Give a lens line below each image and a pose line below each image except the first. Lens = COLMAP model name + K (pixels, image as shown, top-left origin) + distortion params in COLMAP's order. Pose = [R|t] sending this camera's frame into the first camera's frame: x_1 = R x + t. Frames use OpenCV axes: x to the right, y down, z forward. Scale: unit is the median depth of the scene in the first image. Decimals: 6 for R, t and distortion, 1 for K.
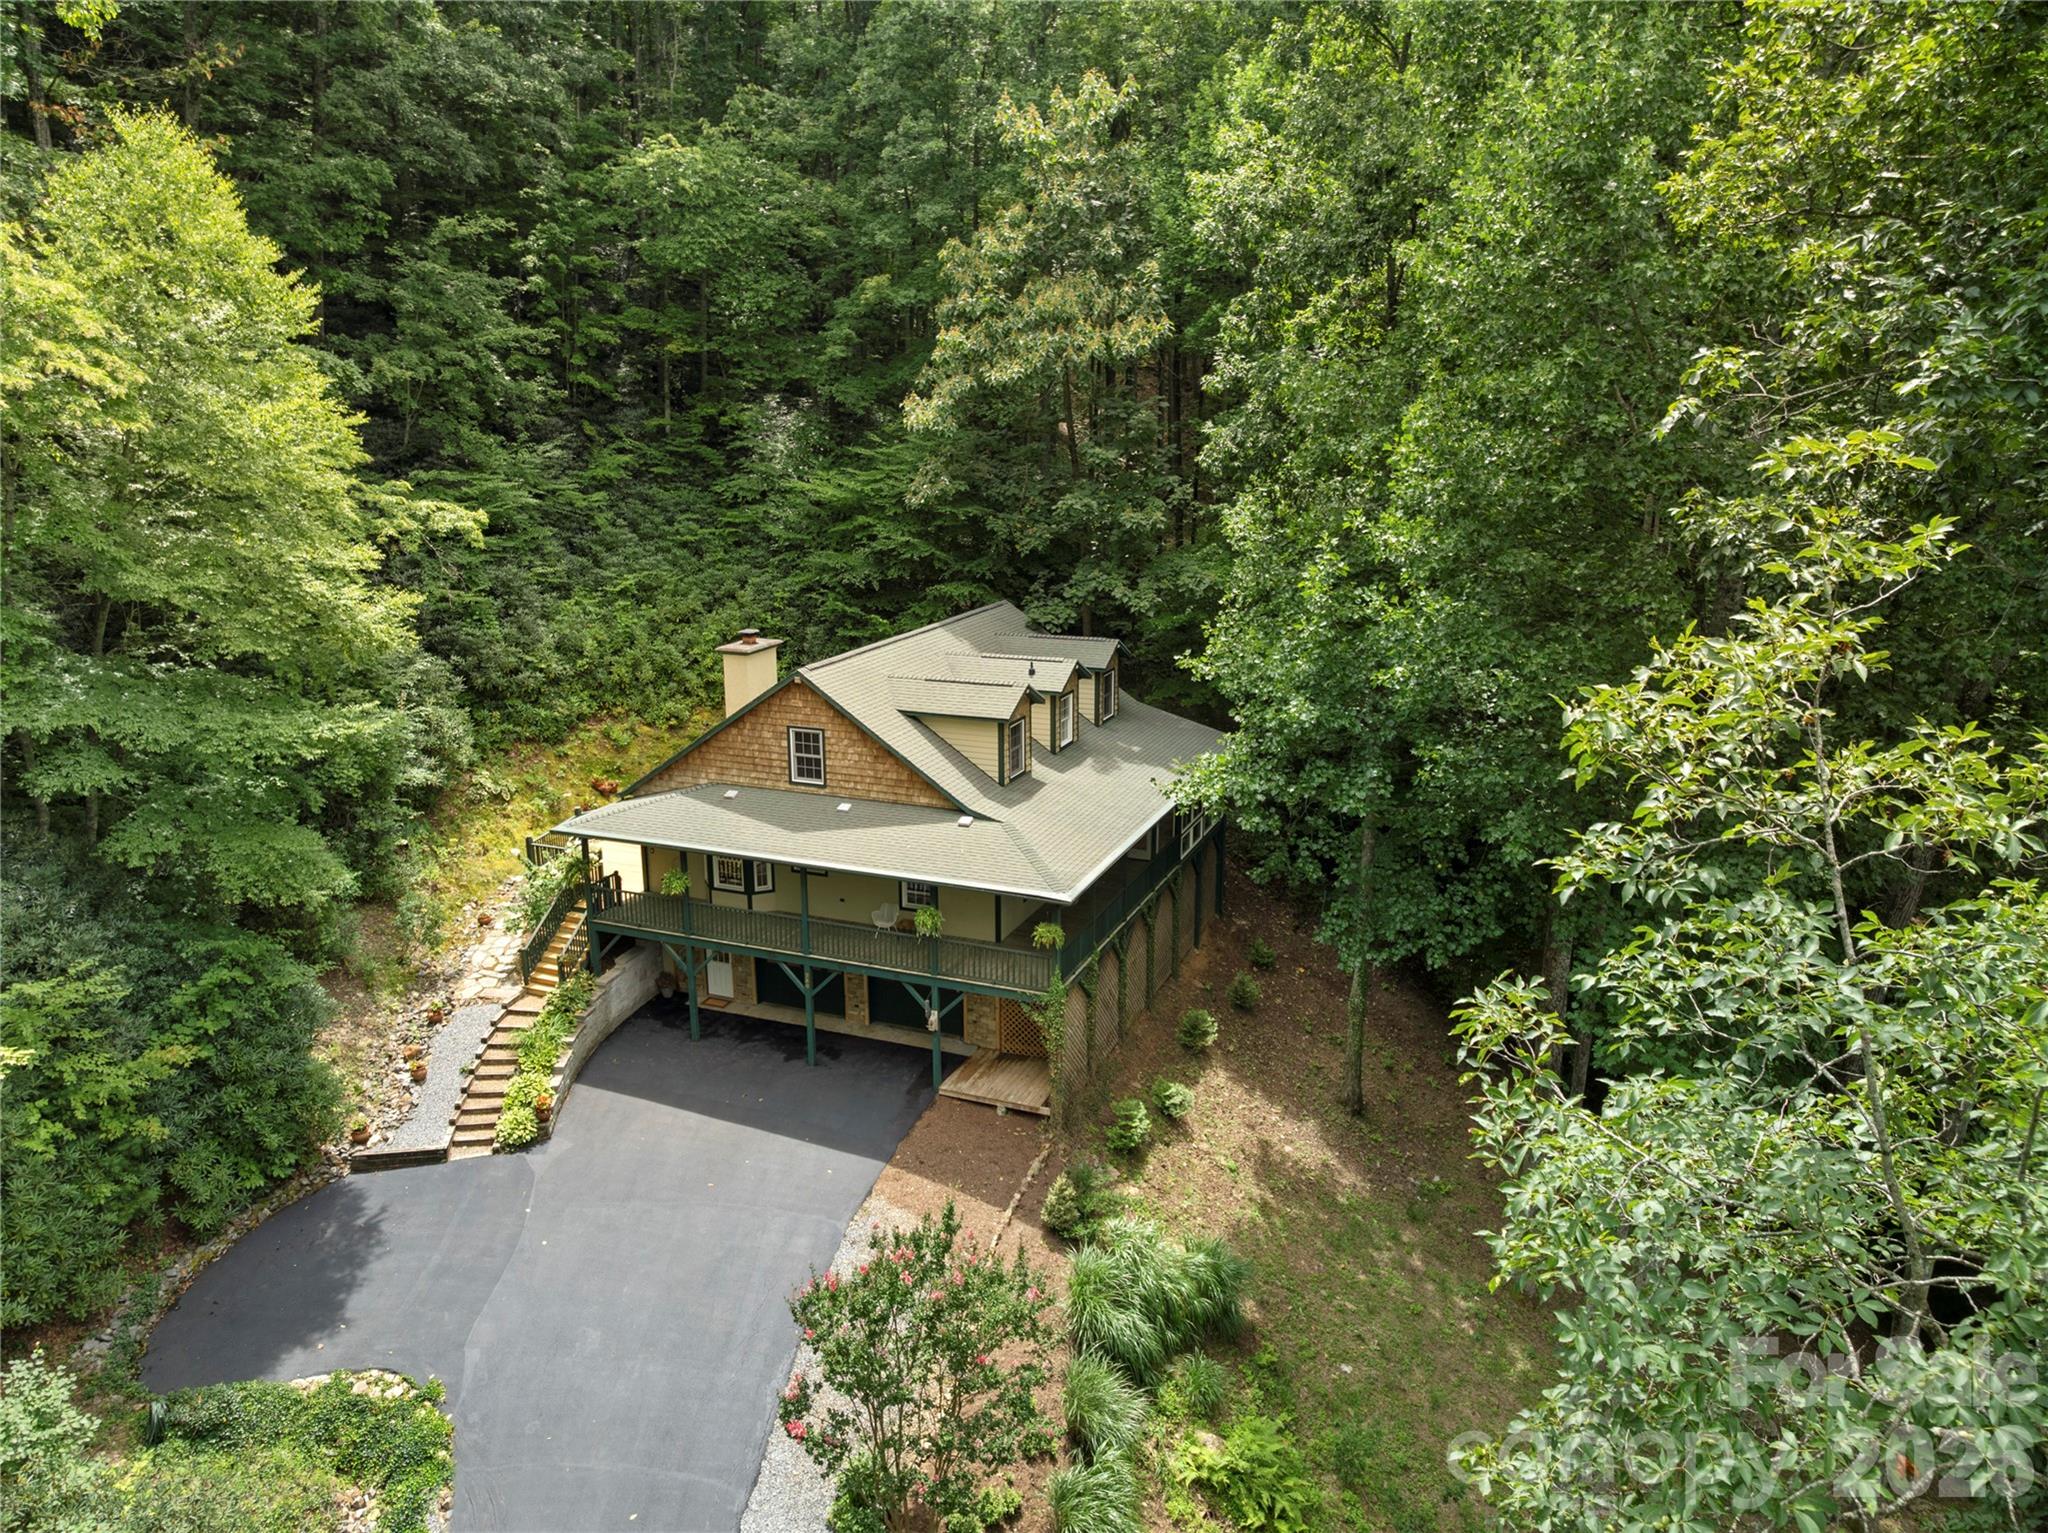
lens RADIAL K [[1433.1, 0, 1031.8], [0, 1433.1, 757.8], [0, 0, 1]] dist [-0.016279, -0.025310]
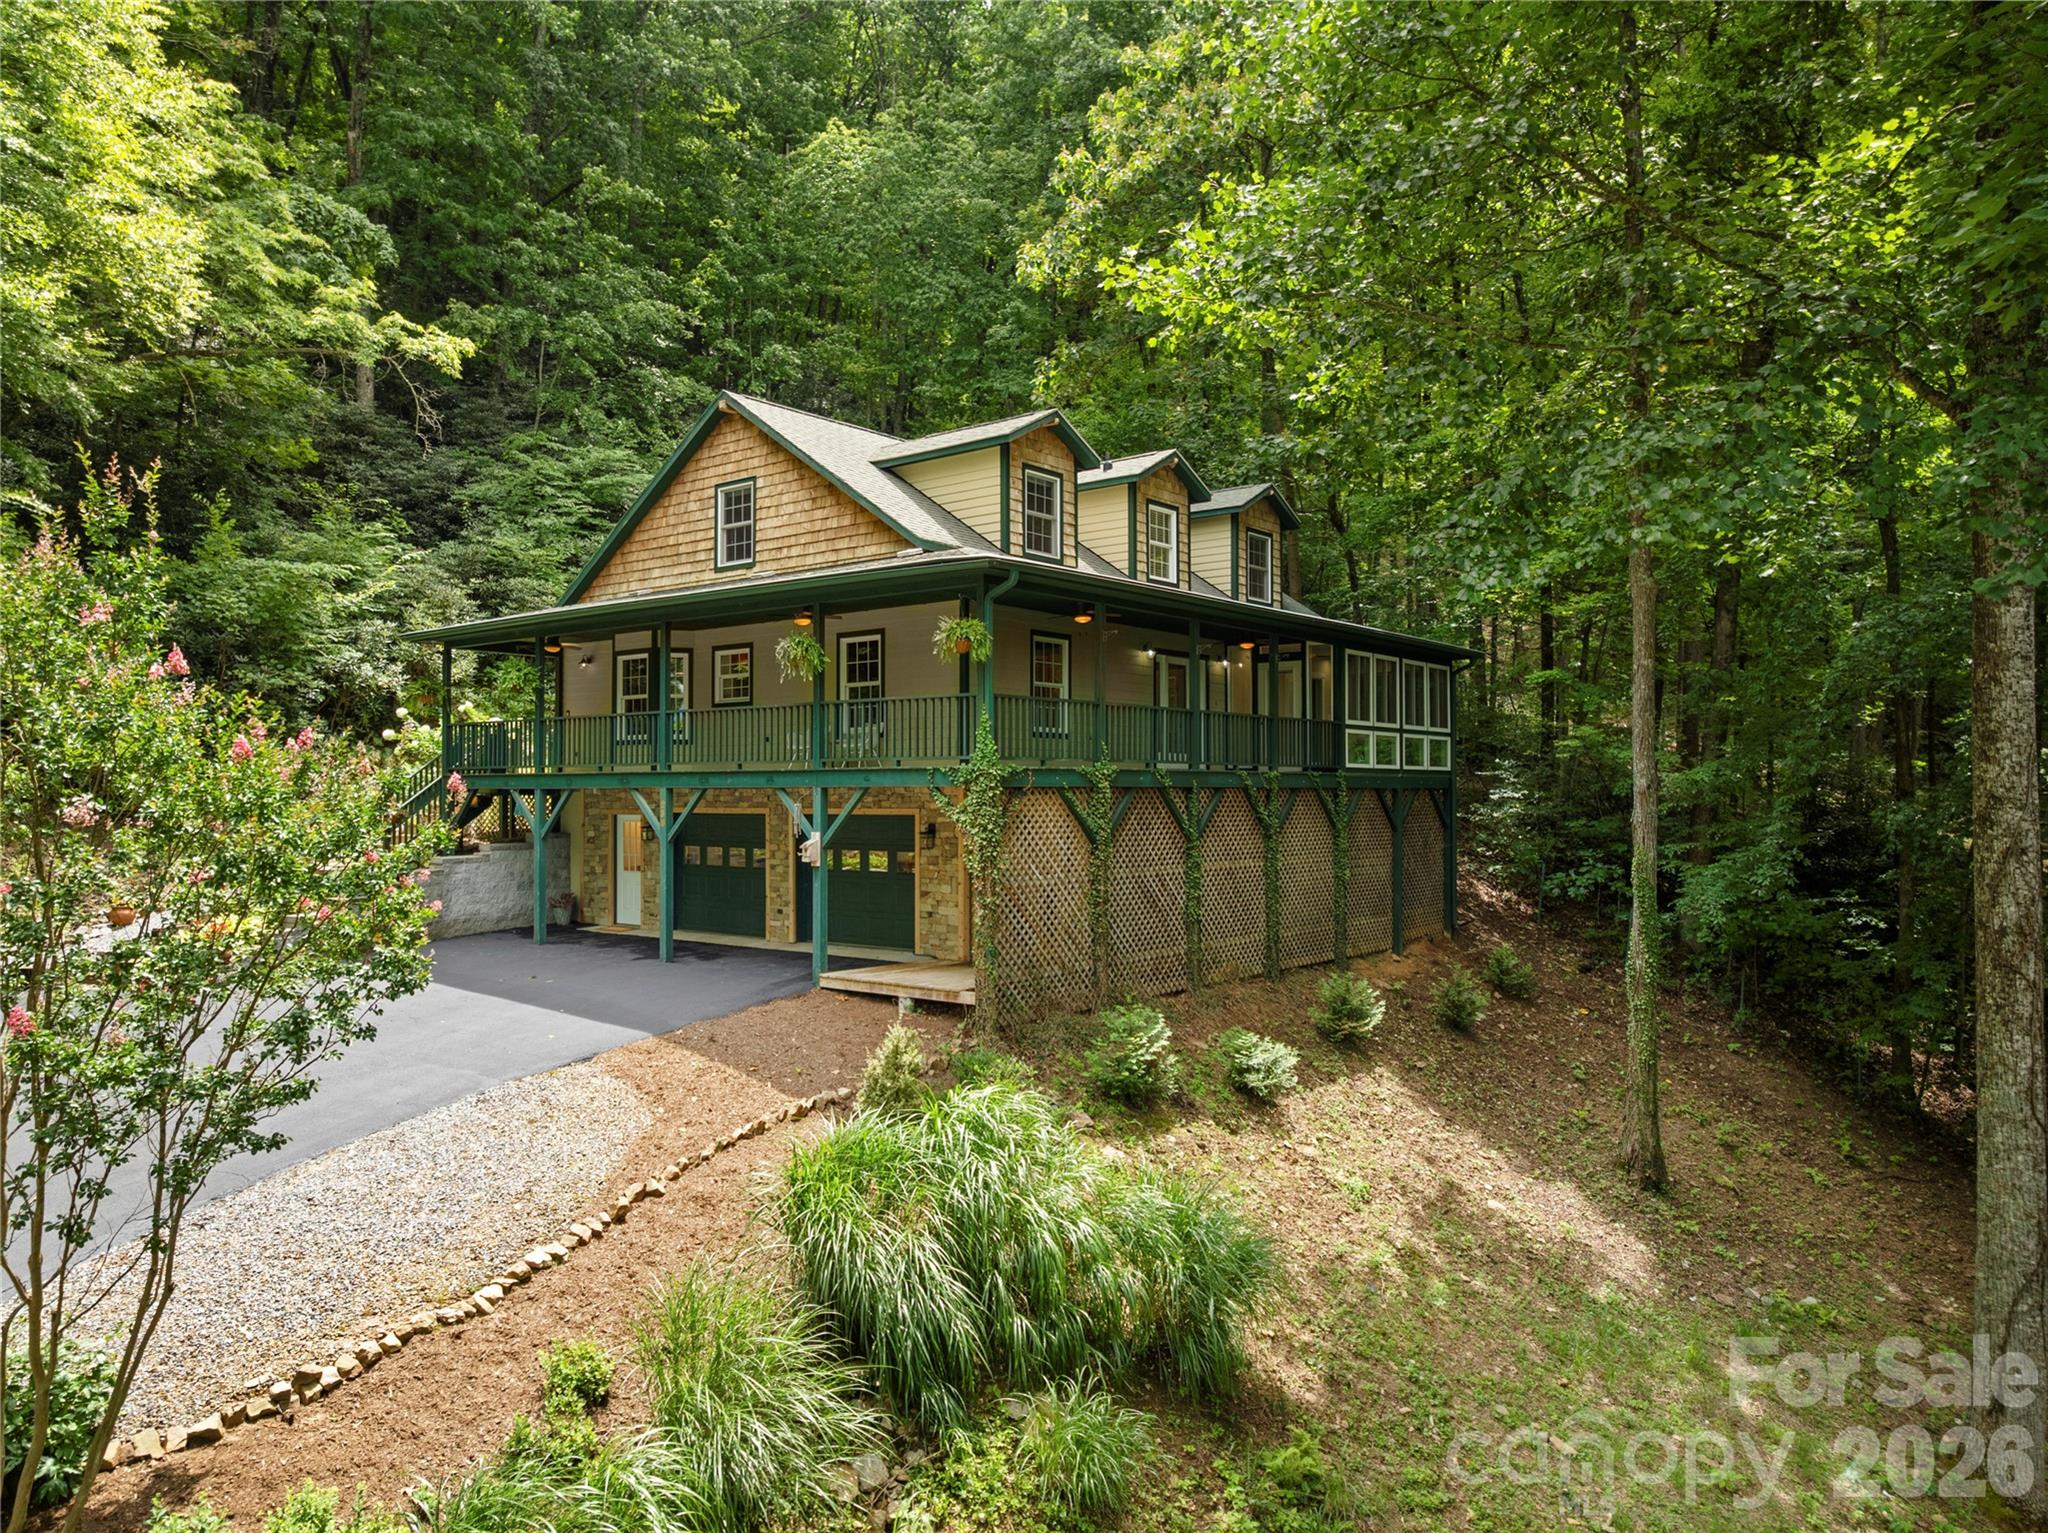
lens RADIAL K [[1433.2, 0, 1033.7], [0, 1433.2, 766.0], [0, 0, 1]] dist [-0.028702, 0.002007]
pose [[0.958957, -0.006190, -0.283483, 0.181775], [-0.067468, 0.966067, -0.249323, 0.286057], [0.275407, 0.258216, 0.926000, 0.462946]]
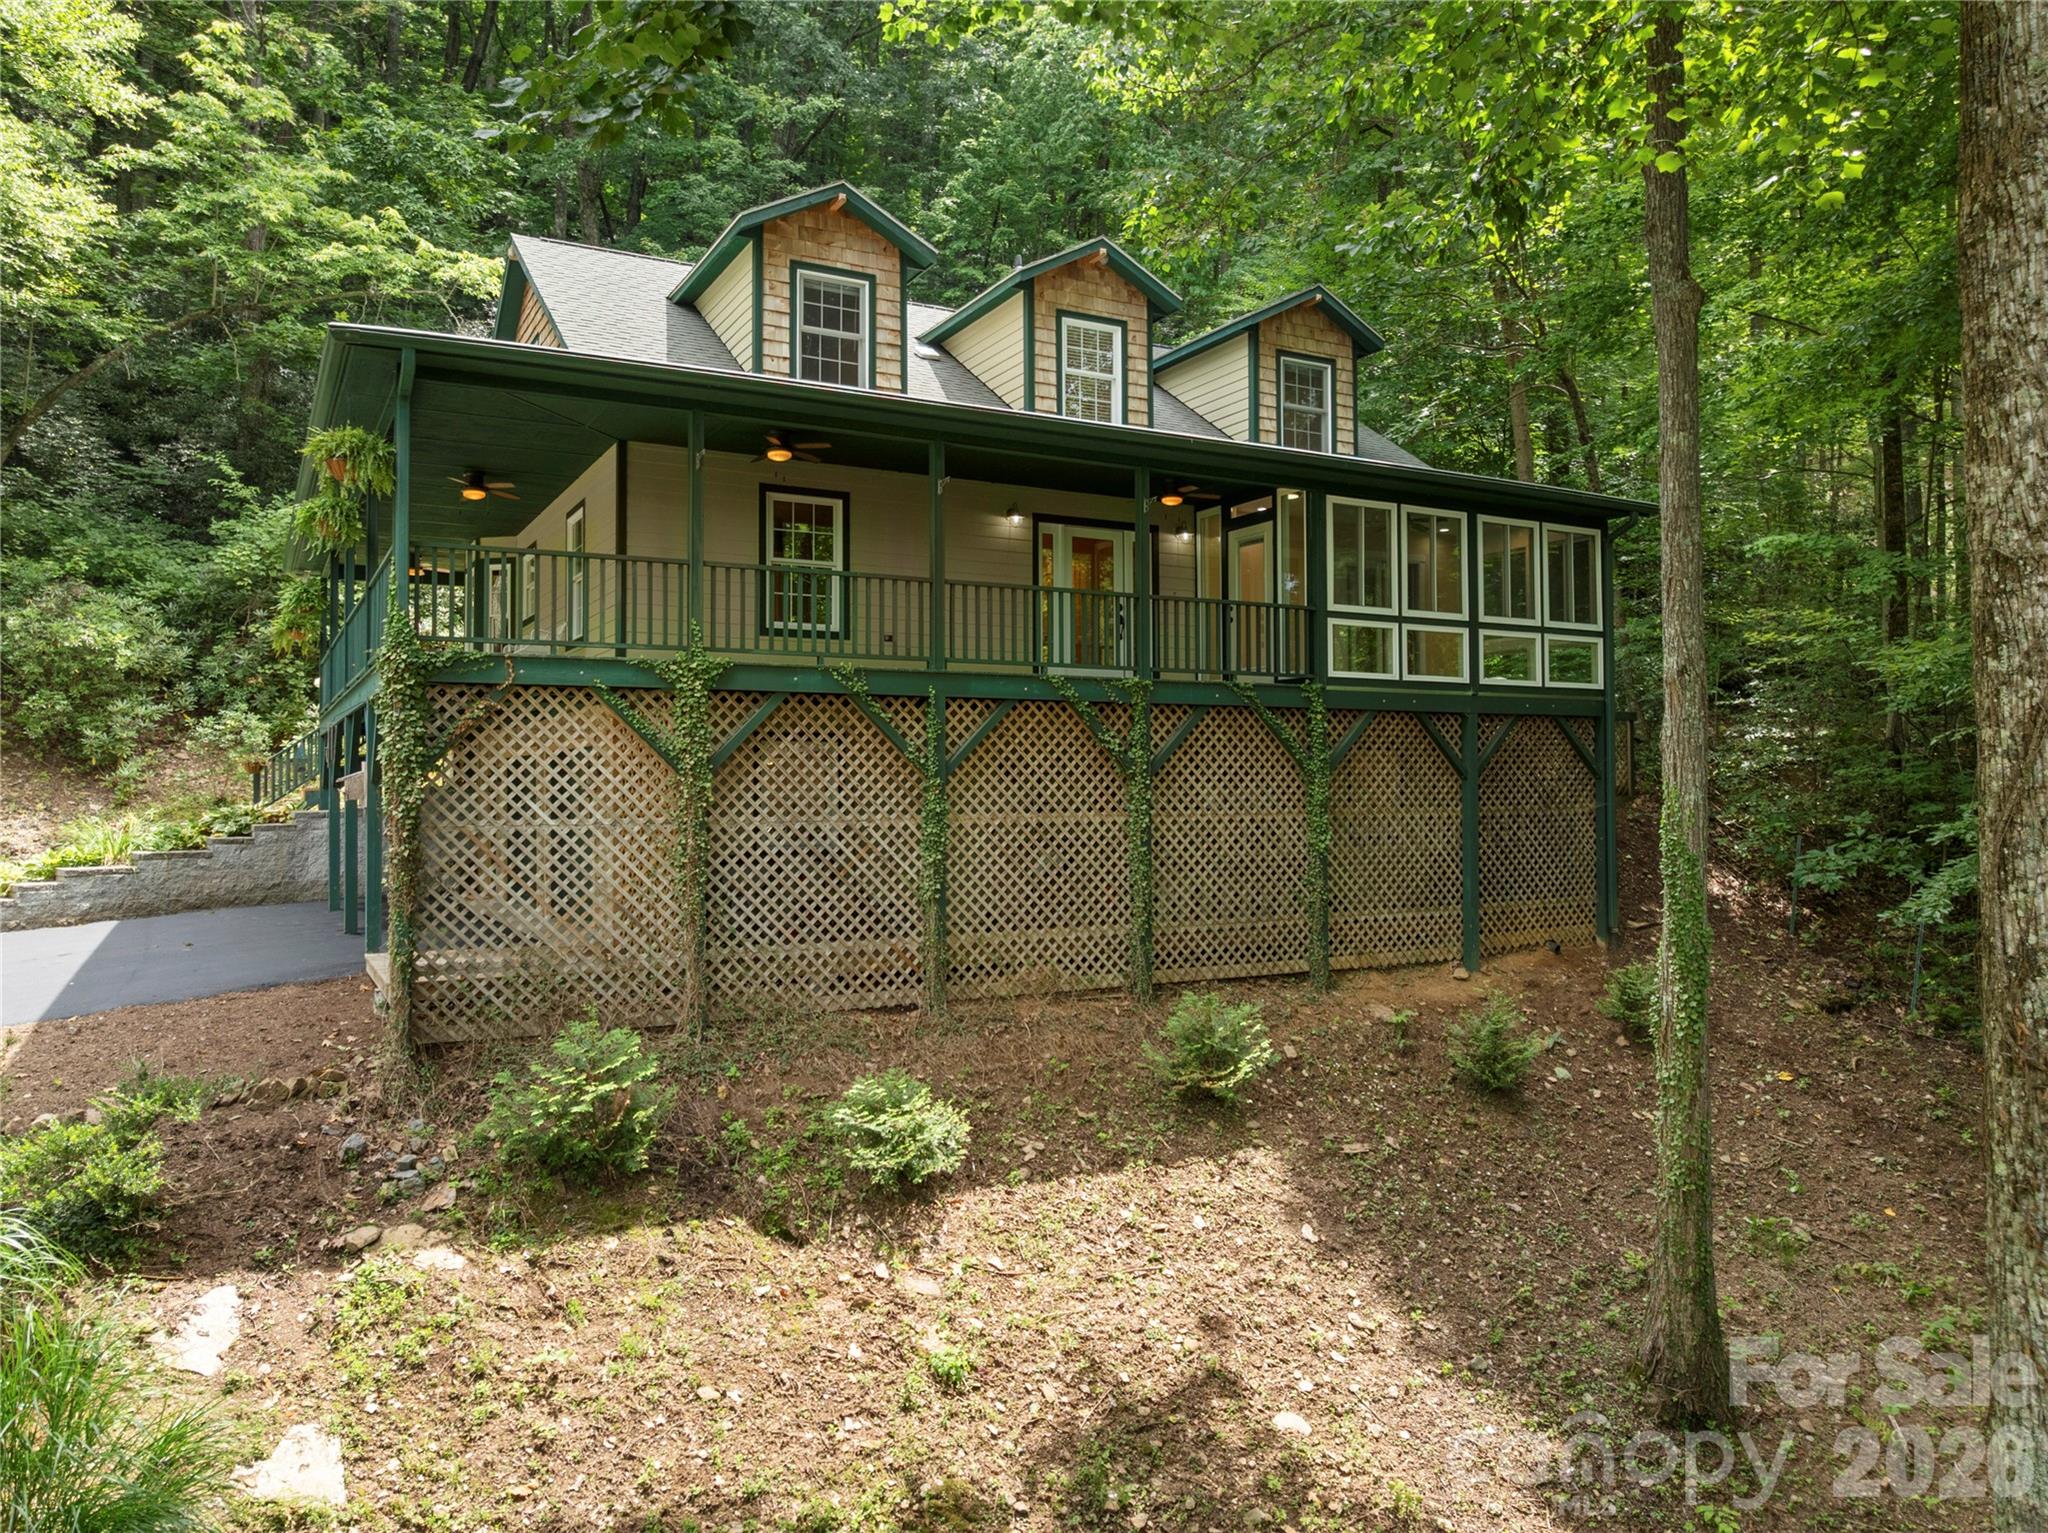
lens RADIAL K [[1433.2, 0, 1033.7], [0, 1433.2, 766.0], [0, 0, 1]] dist [-0.028702, 0.002007]
pose [[0.778492, -0.012978, -0.627520, 0.354150], [-0.146648, 0.968353, -0.201957, 0.231581], [0.610282, 0.249246, 0.751952, 0.781249]]
